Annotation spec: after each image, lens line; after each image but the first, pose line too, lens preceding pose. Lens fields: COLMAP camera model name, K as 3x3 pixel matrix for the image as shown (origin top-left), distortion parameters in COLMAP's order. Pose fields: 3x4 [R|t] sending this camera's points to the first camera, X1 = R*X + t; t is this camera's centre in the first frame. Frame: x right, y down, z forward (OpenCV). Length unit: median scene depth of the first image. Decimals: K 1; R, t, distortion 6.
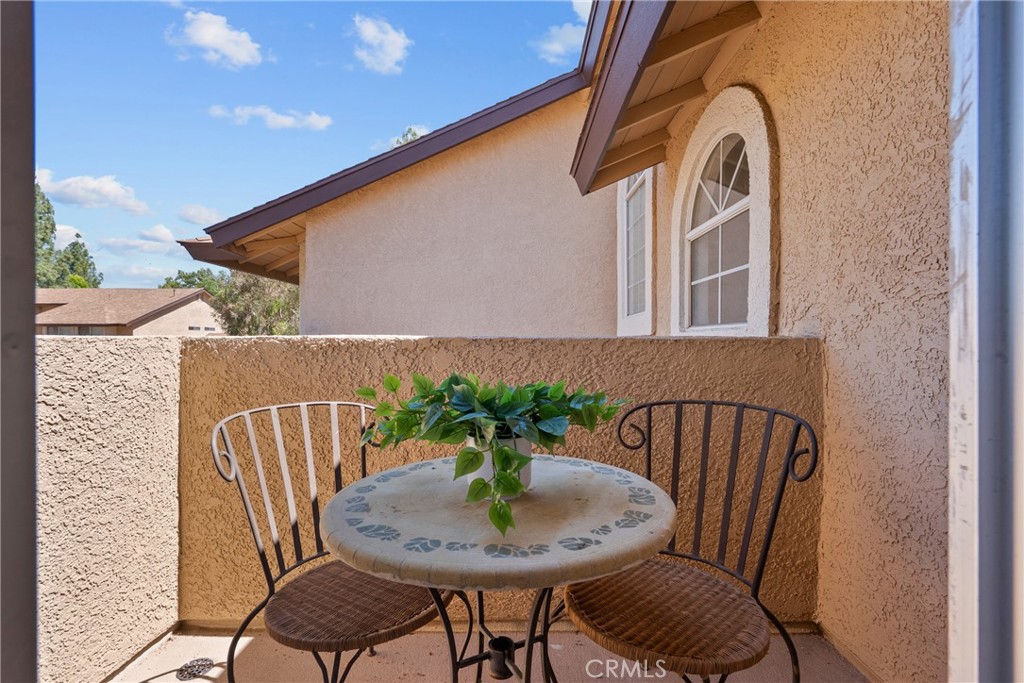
lens RADIAL K [[468.6, 0, 504.7], [0, 468.6, 342.2], [0, 0, 1]] dist [-0.004961, 0.002788]
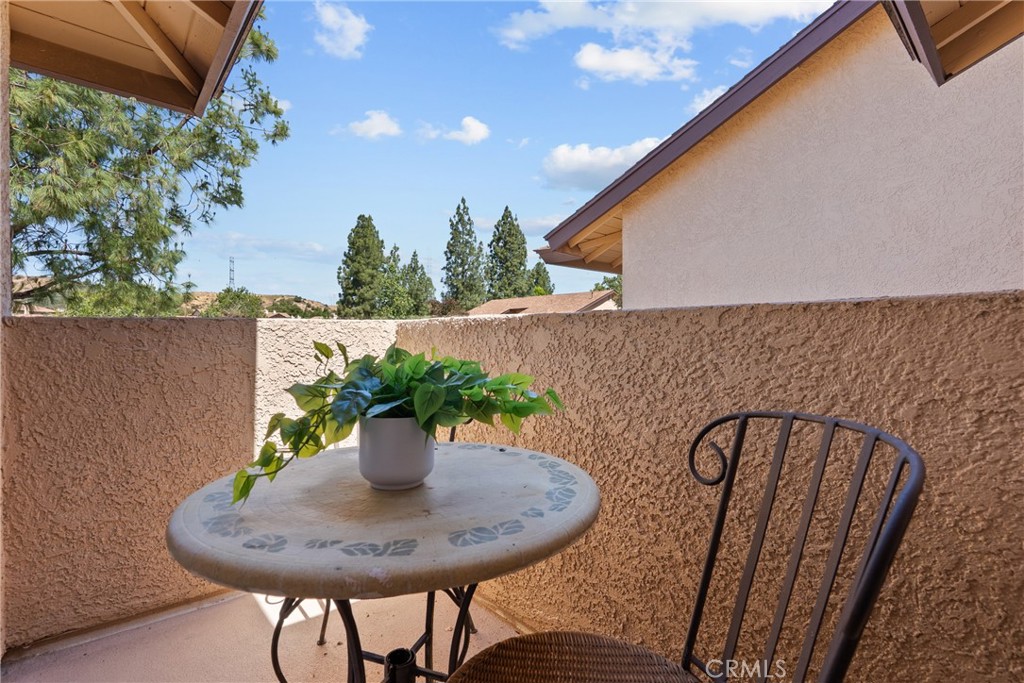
lens RADIAL K [[468.6, 0, 509.3], [0, 468.6, 338.1], [0, 0, 1]] dist [-0.004961, 0.002788]
pose [[0.682574, 0.003008, -0.730810, 0.469713], [-0.001405, 0.999995, 0.002804, 0.033030], [0.730815, -0.000887, 0.682575, 0.351419]]
